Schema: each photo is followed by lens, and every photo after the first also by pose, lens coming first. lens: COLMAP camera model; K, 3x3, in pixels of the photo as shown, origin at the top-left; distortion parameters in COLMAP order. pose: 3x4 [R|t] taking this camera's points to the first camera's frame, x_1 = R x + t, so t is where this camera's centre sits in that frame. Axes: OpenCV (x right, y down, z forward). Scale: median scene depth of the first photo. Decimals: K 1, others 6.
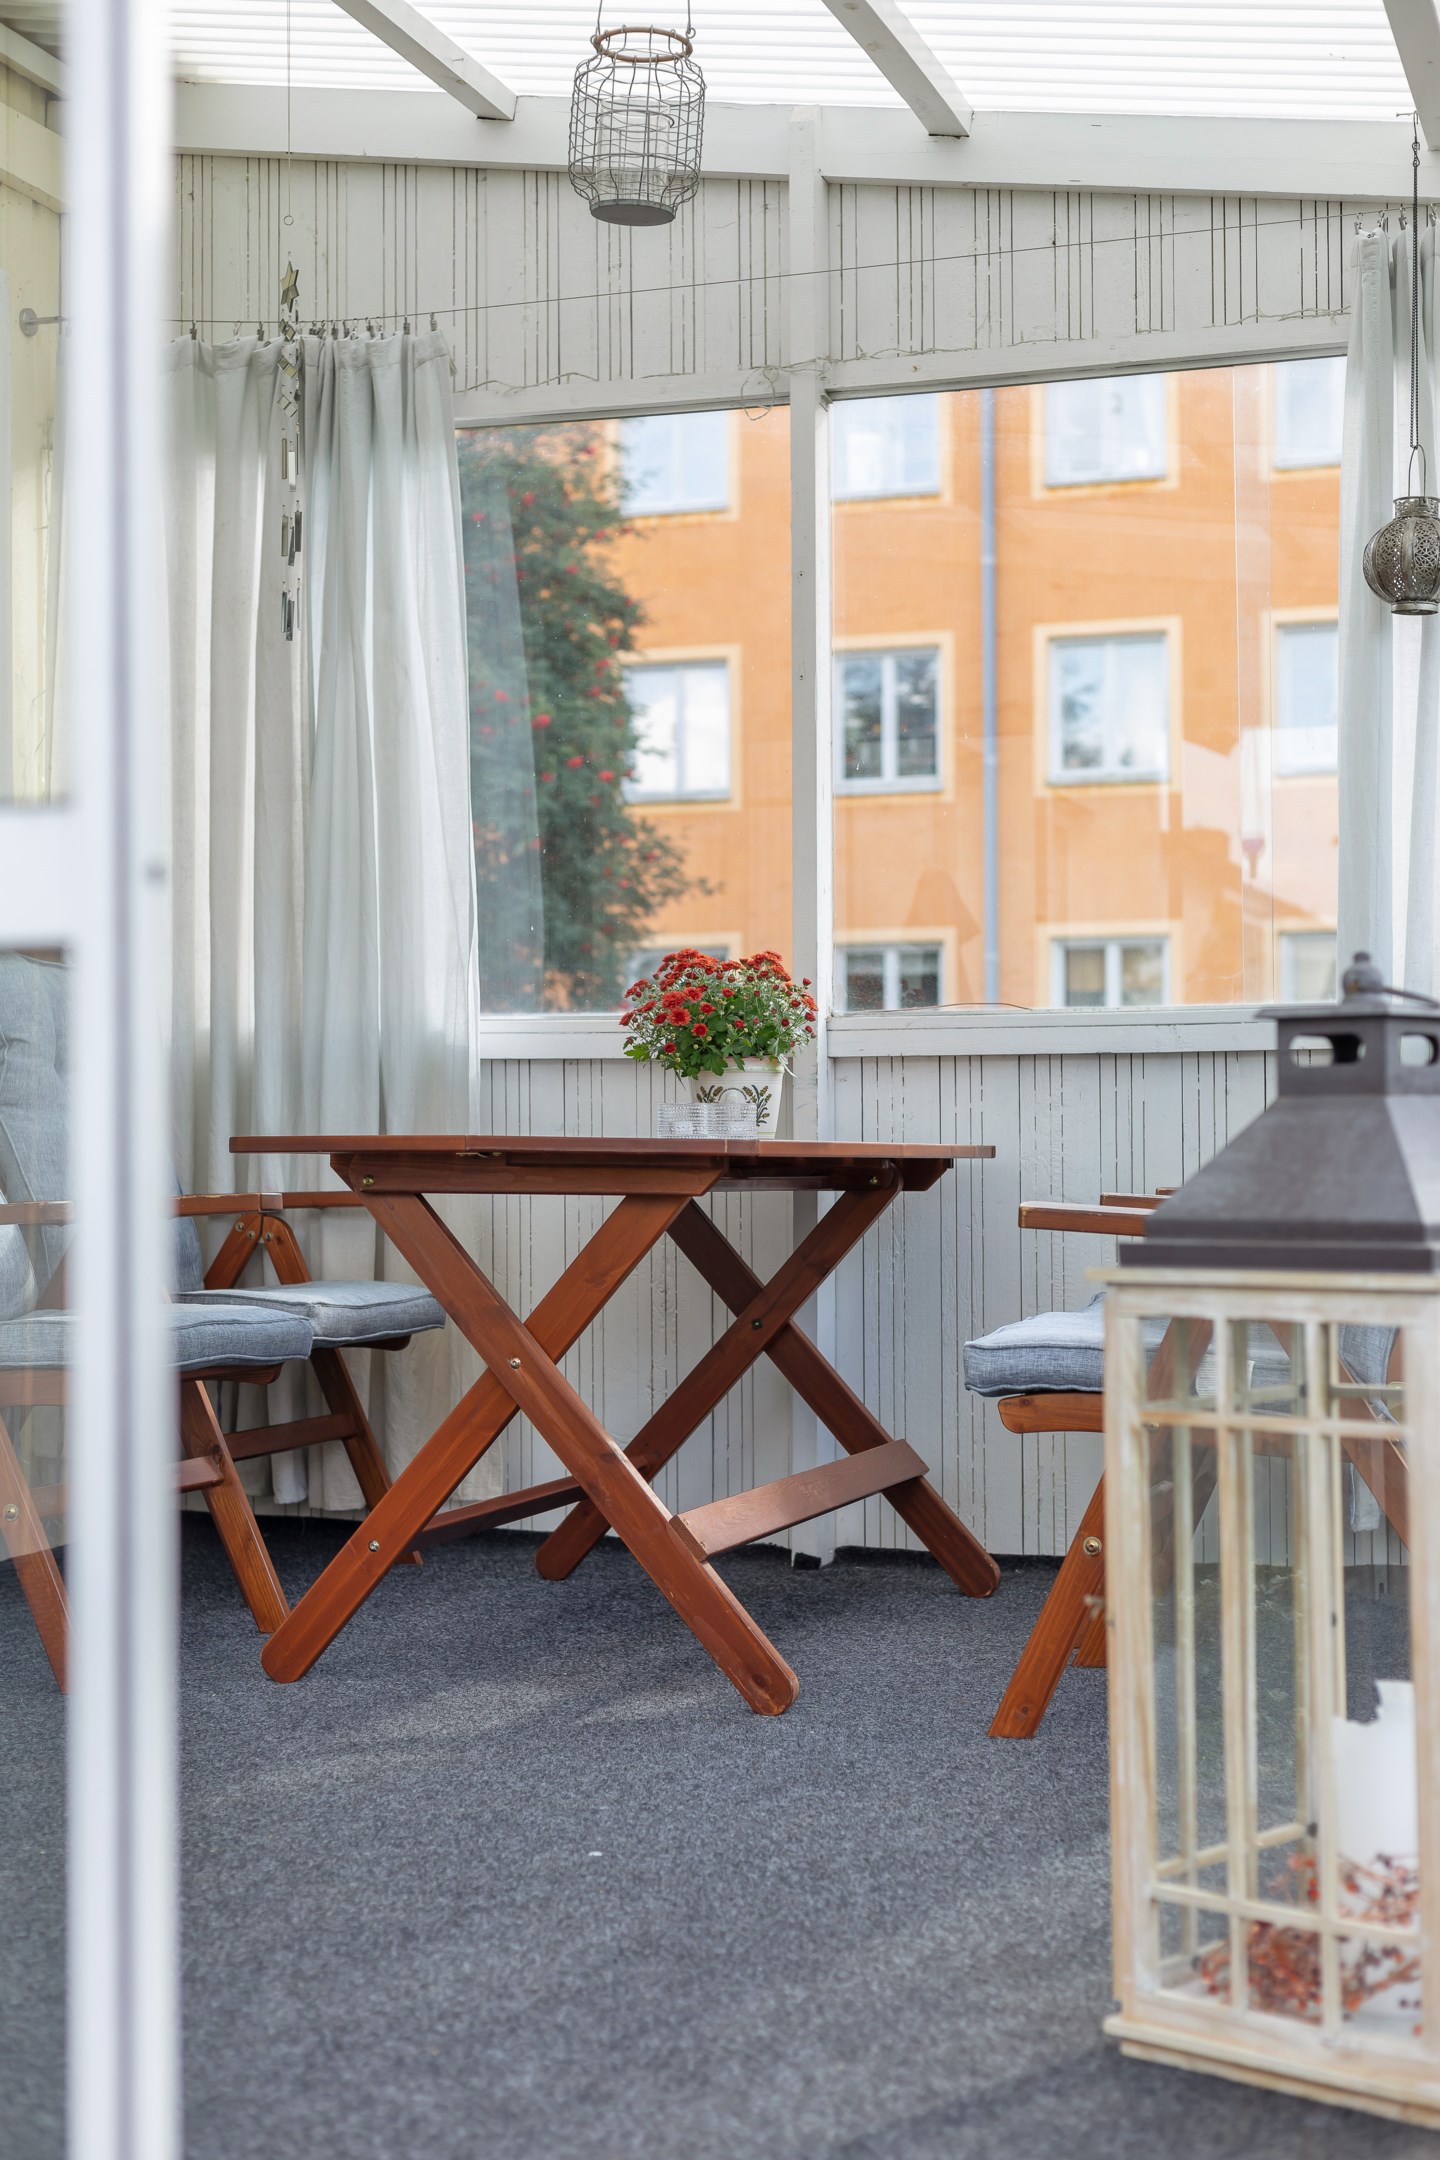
lens RADIAL K [[3244.3, 0, 720.0], [0, 3244.3, 1080.0], [0, 0, 1]] dist [0.027761, -0.003054]
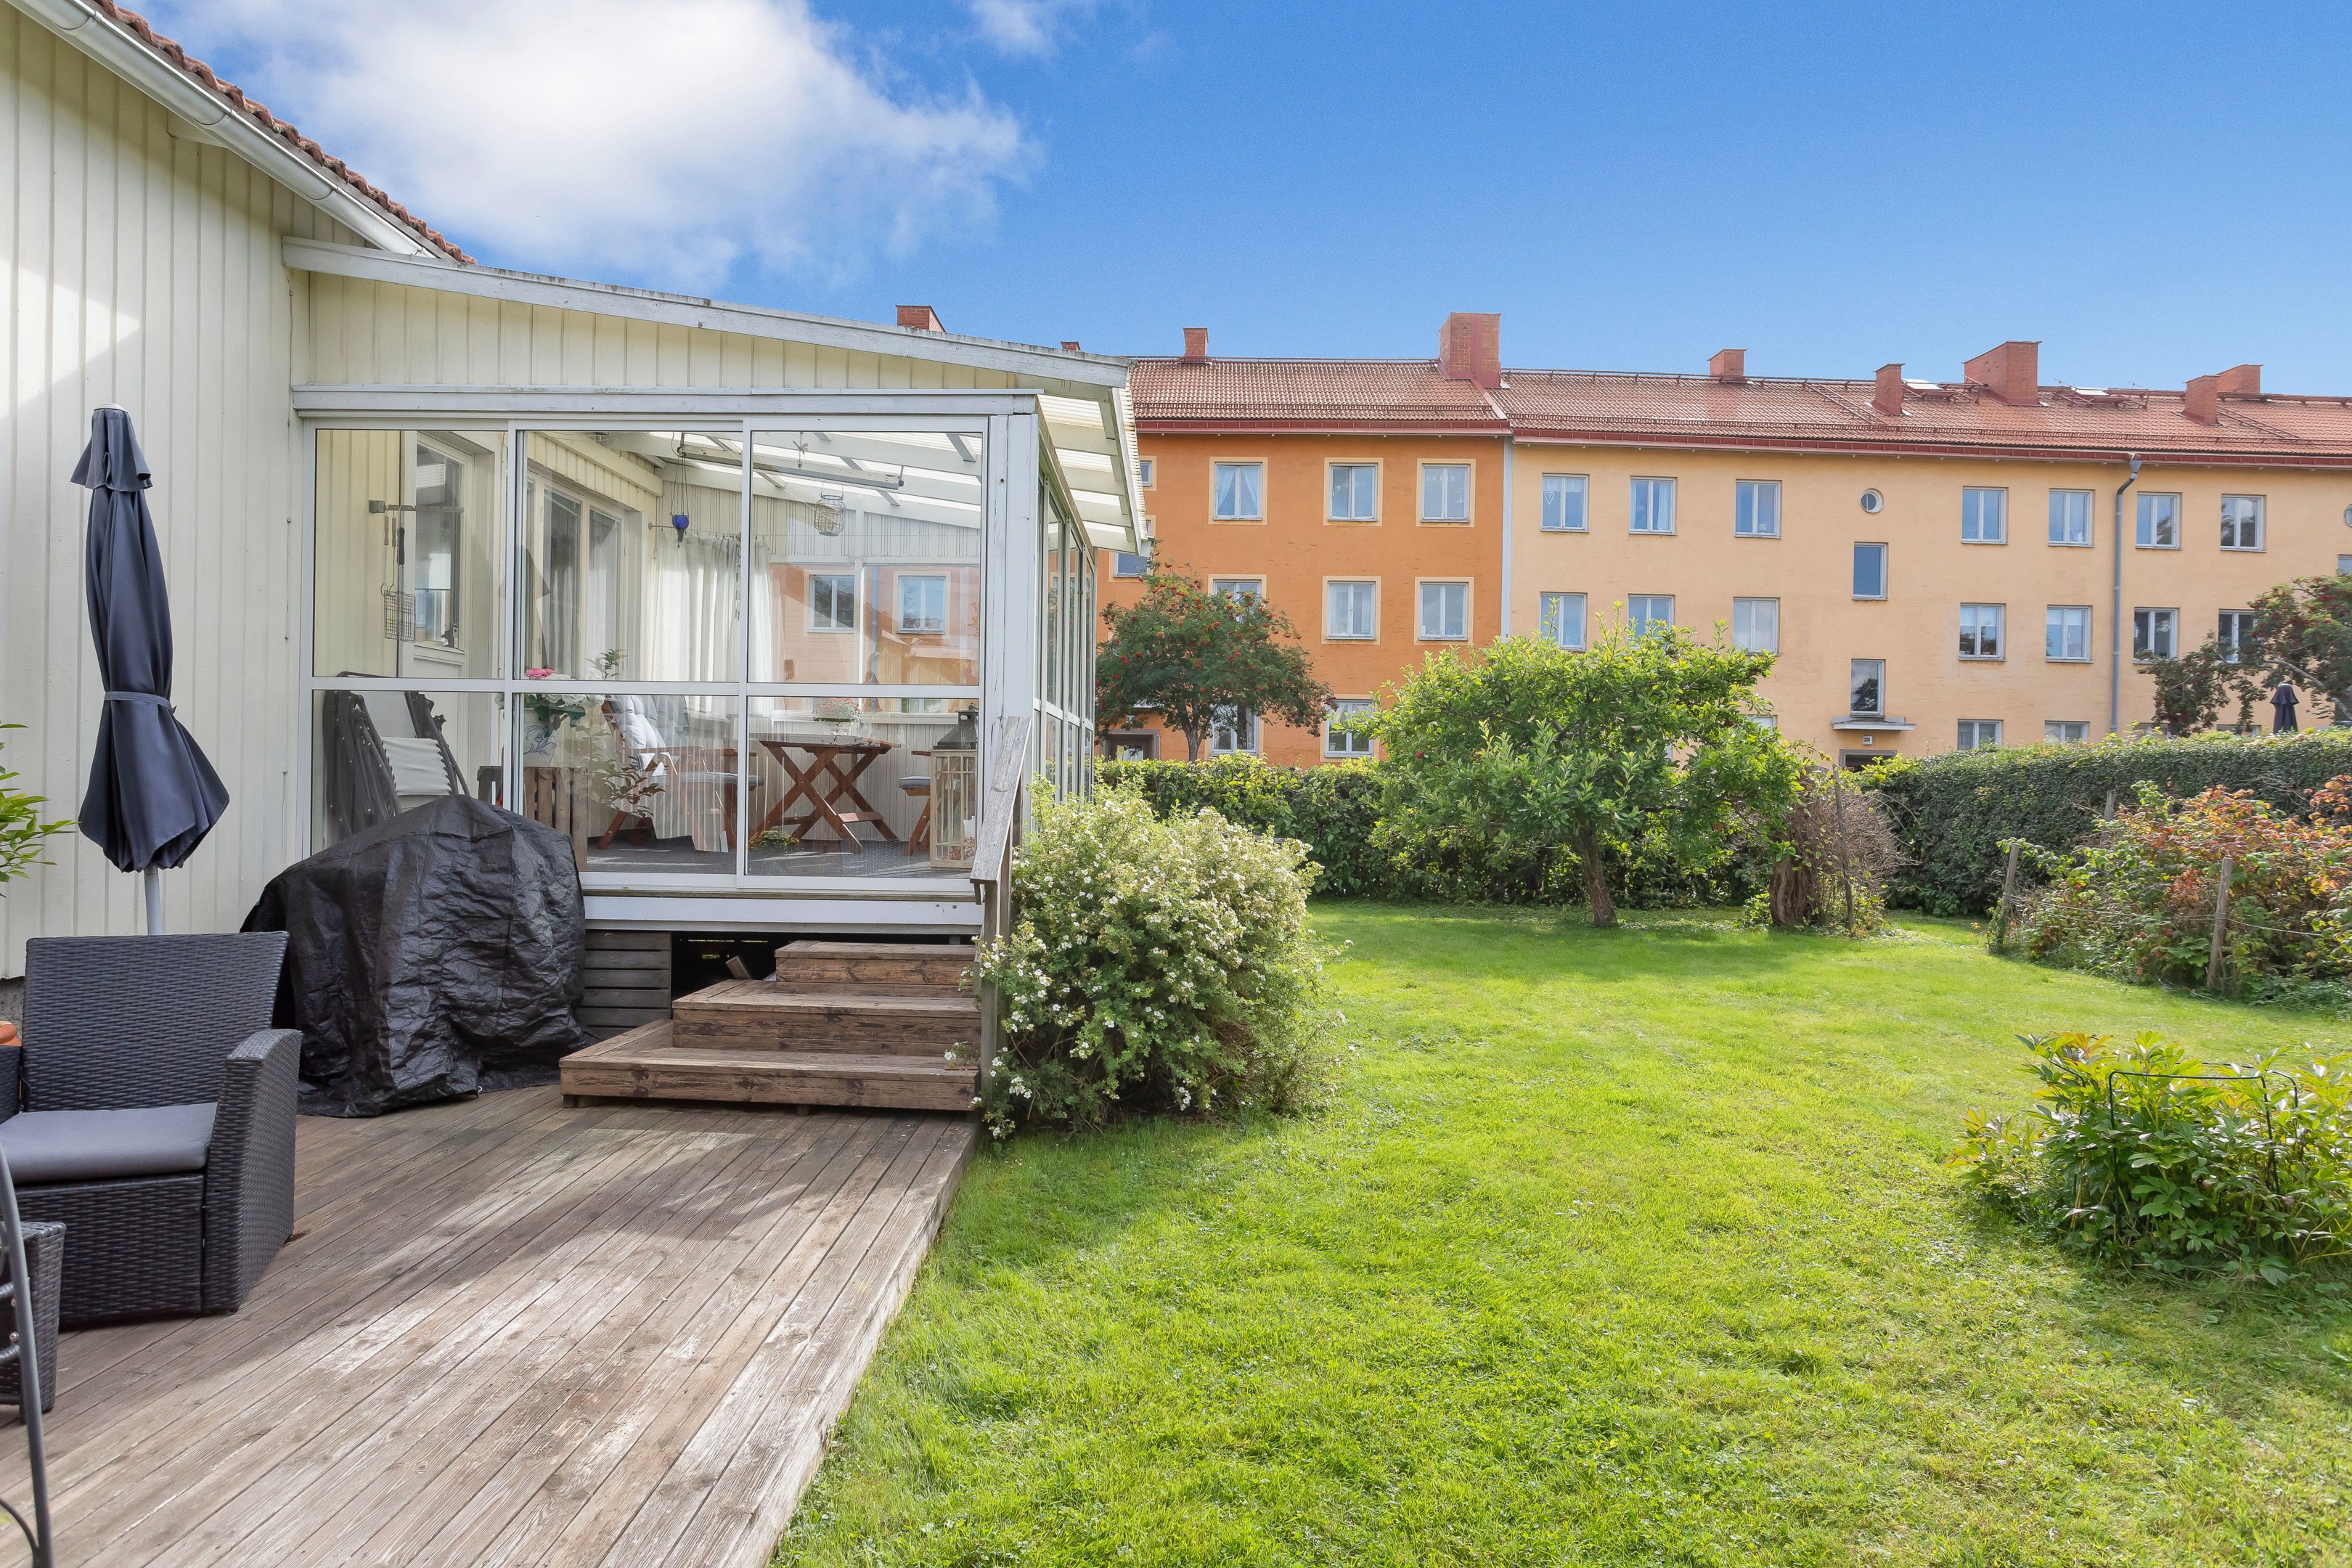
lens RADIAL K [[1406.0, 0, 1176.0], [0, 1406.0, 784.0], [0, 0, 1]] dist [0.000881, 0.000818]
pose [[0.953945, 0.018869, 0.299389, -0.123701], [-0.030023, 0.999014, 0.032698, 0.000427], [-0.298477, -0.040180, 0.953571, -0.880950]]
